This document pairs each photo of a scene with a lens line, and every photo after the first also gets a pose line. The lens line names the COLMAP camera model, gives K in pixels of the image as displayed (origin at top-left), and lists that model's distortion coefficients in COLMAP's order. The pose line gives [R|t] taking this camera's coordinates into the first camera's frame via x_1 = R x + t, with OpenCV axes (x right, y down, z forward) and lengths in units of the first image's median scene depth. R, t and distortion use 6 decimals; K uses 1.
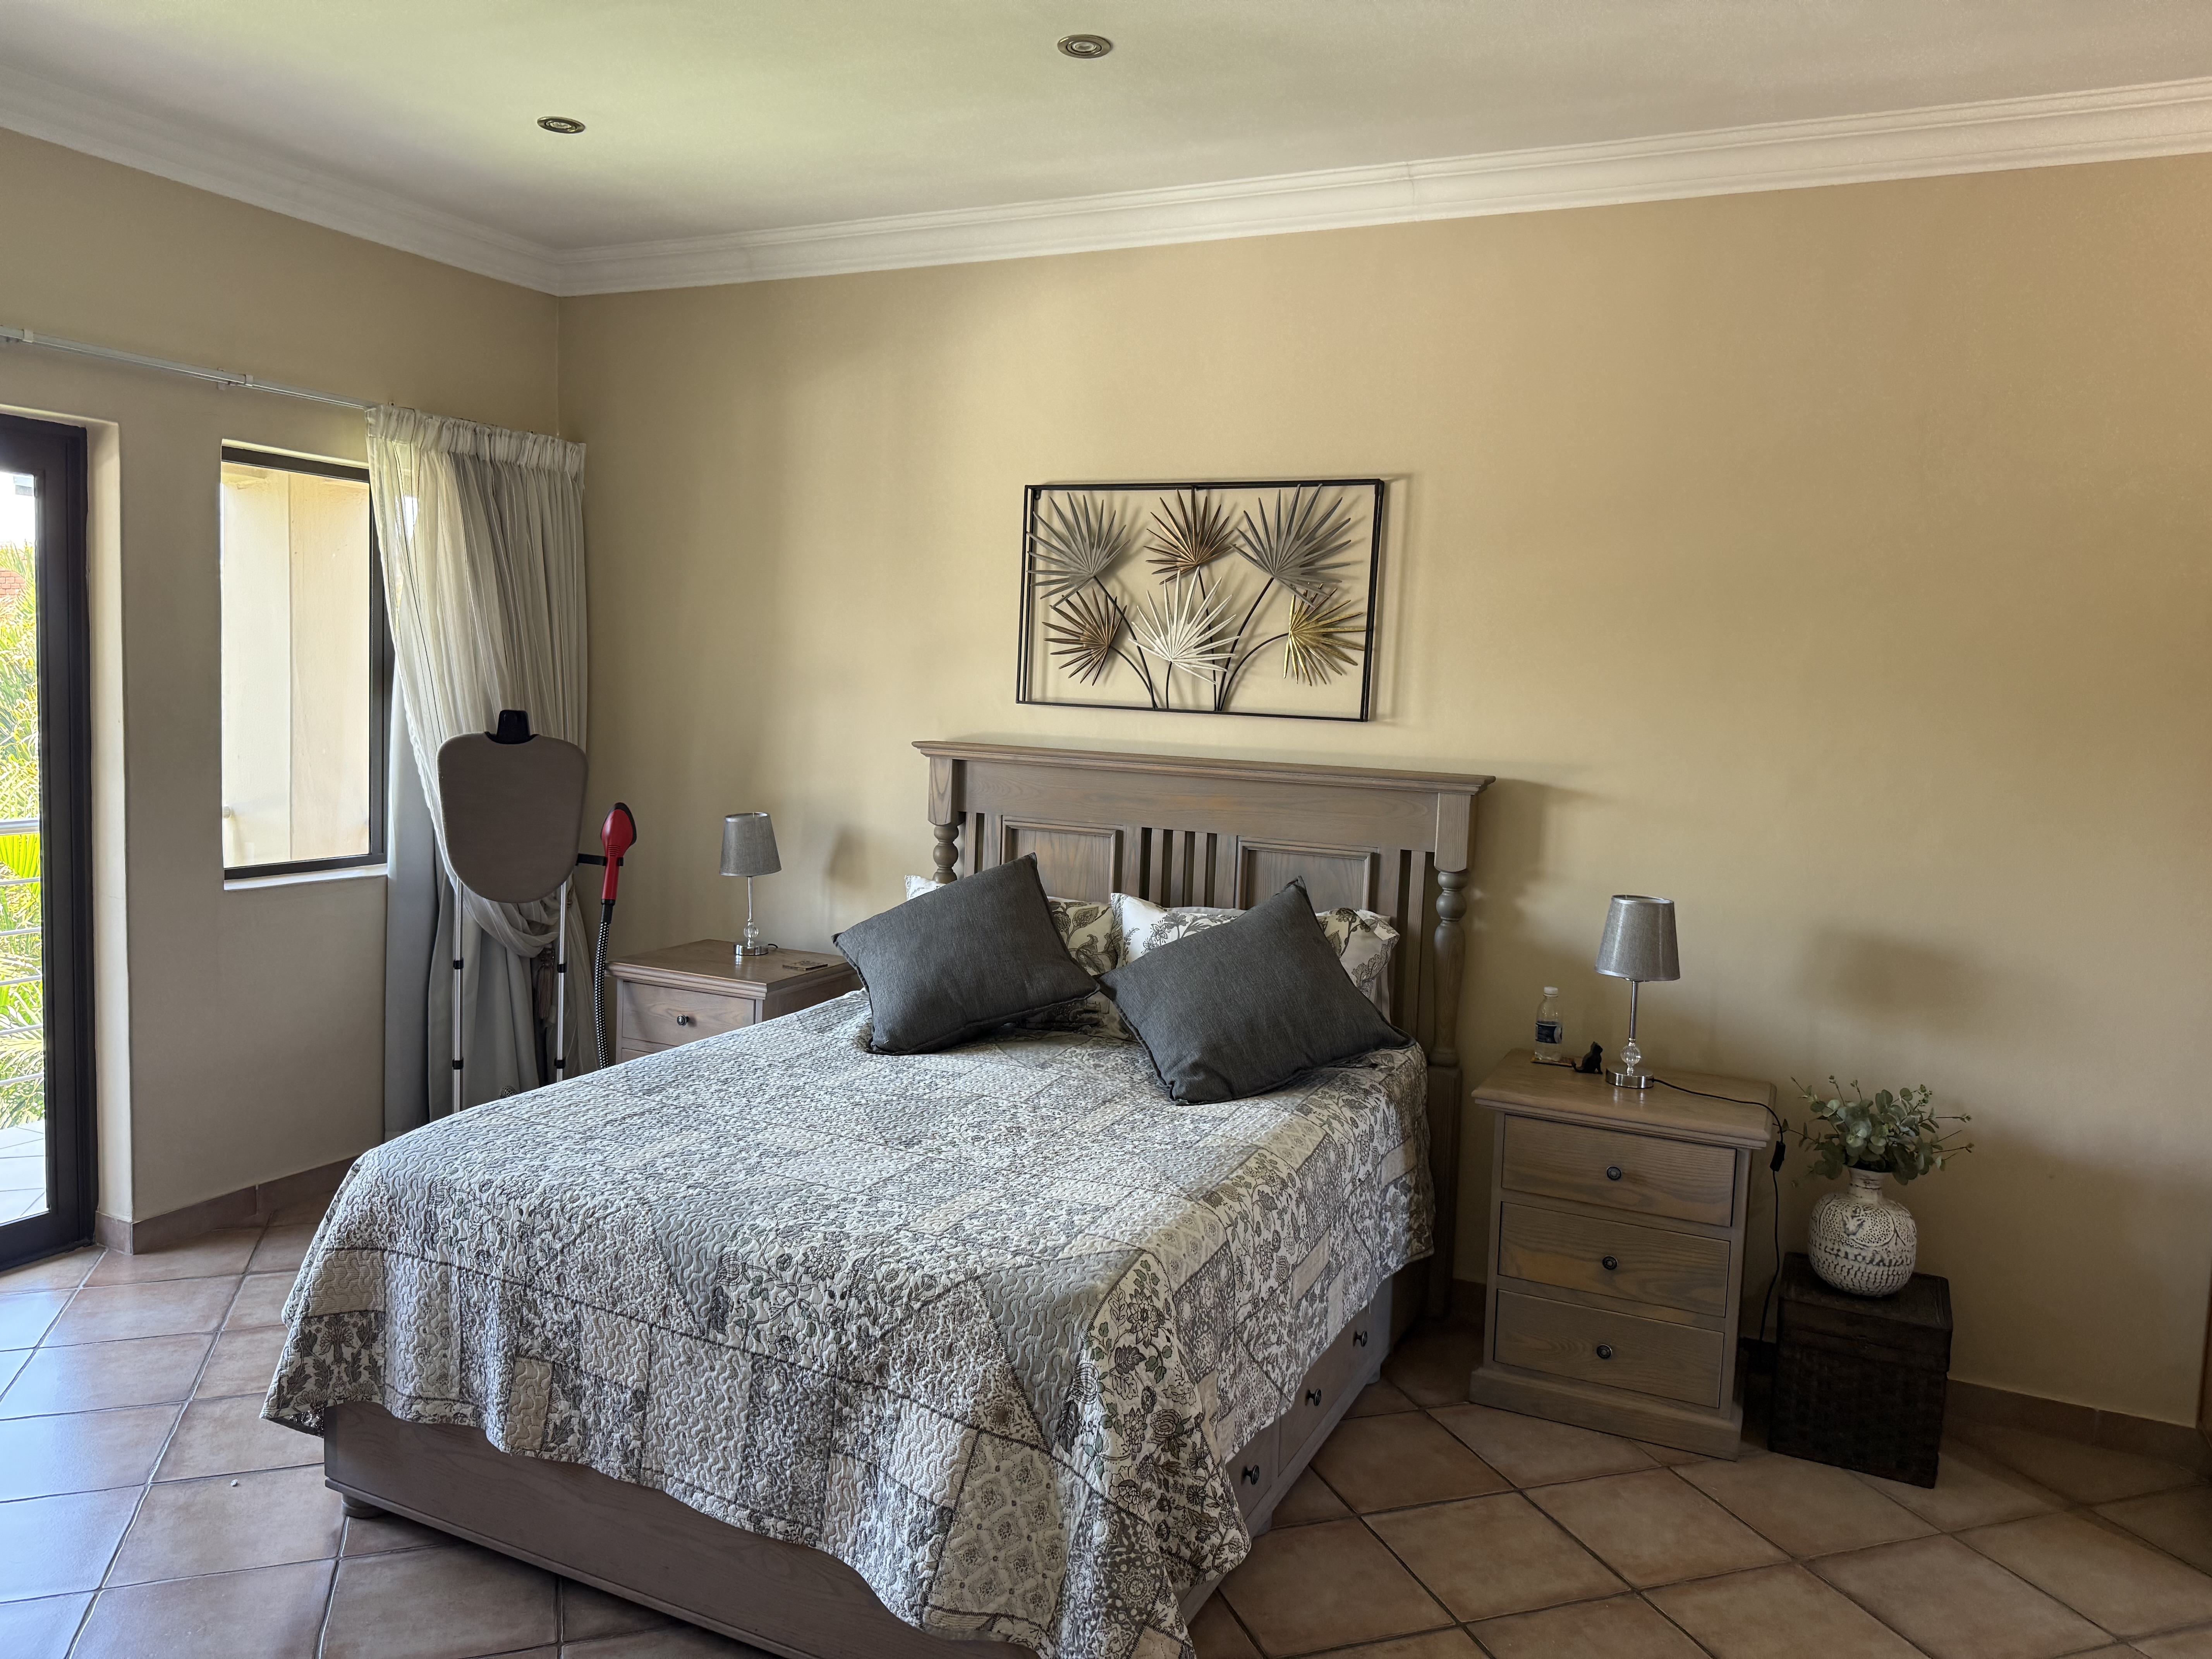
lens RADIAL K [[1556.3, 0, 1113.3], [0, 1556.3, 817.2], [0, 0, 1]] dist [0.005968, 0.000890]
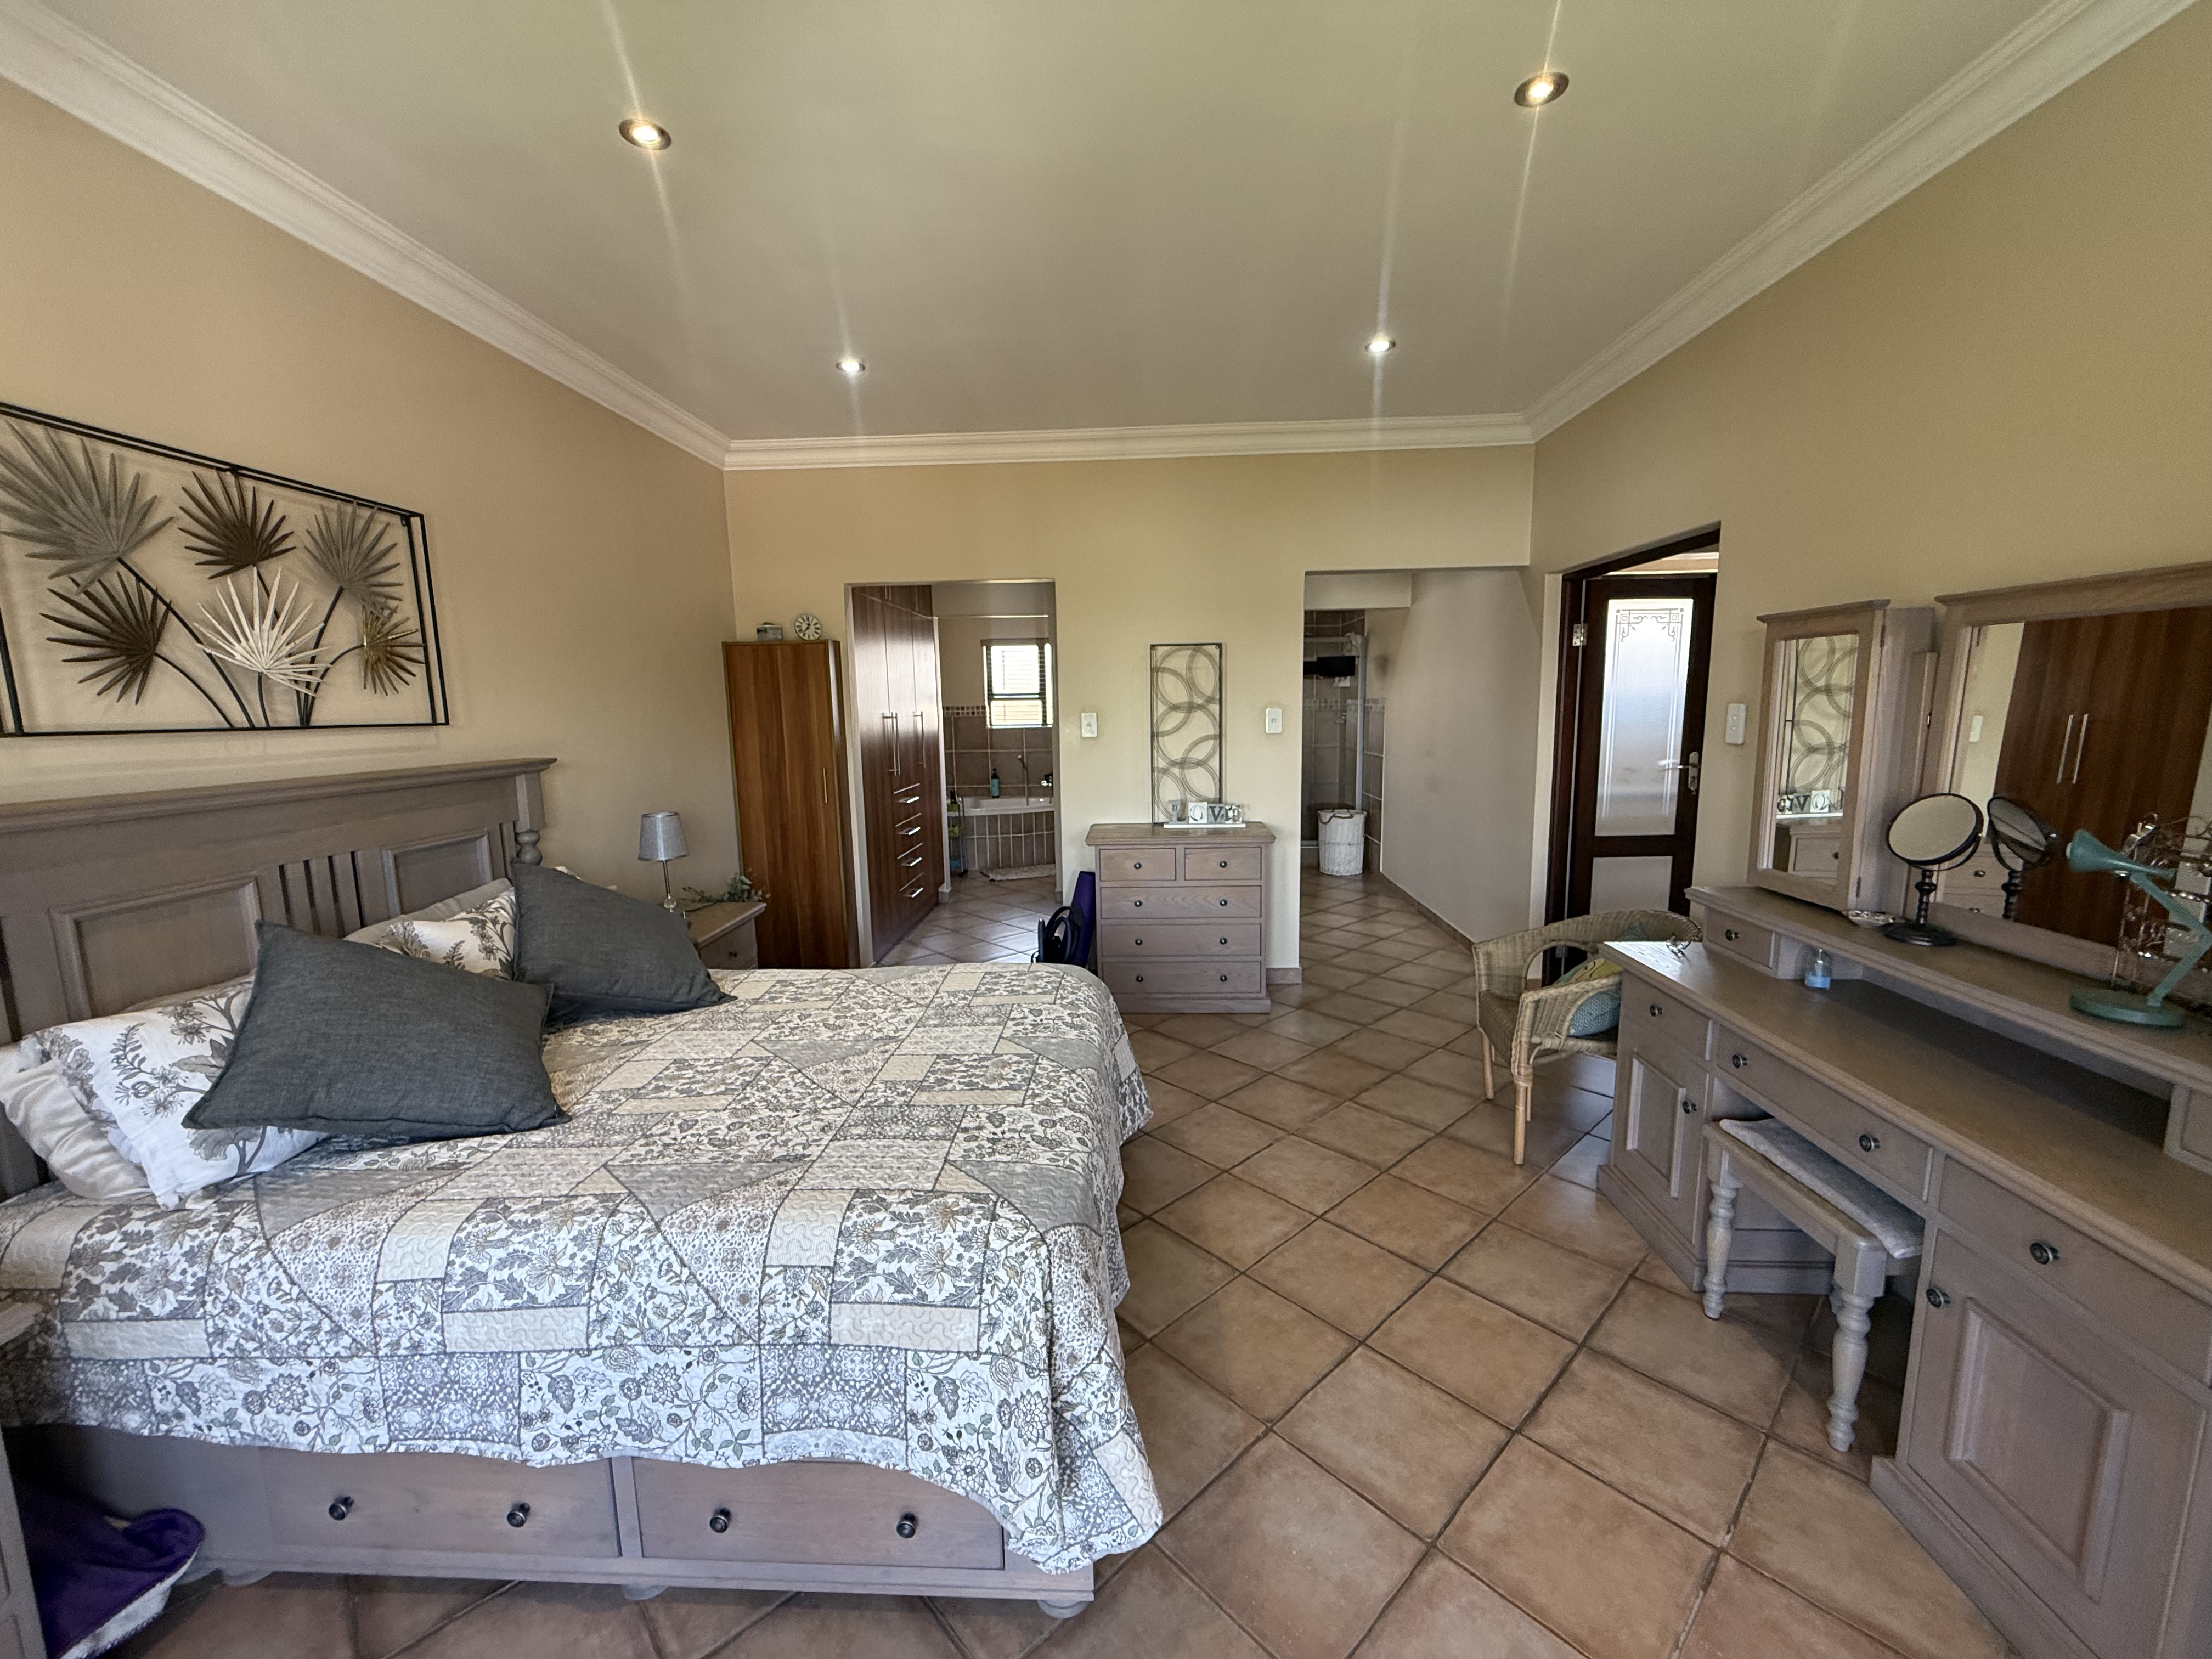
lens RADIAL K [[879.1, 0, 1120.6], [0, 879.1, 837.6], [0, 0, 1]] dist [0.001077, -0.000515]
pose [[-0.408262, -0.169508, 0.896989, -0.645654], [0.074156, 0.973203, 0.217662, -0.085269], [-0.909848, 0.155380, -0.384752, 0.794518]]
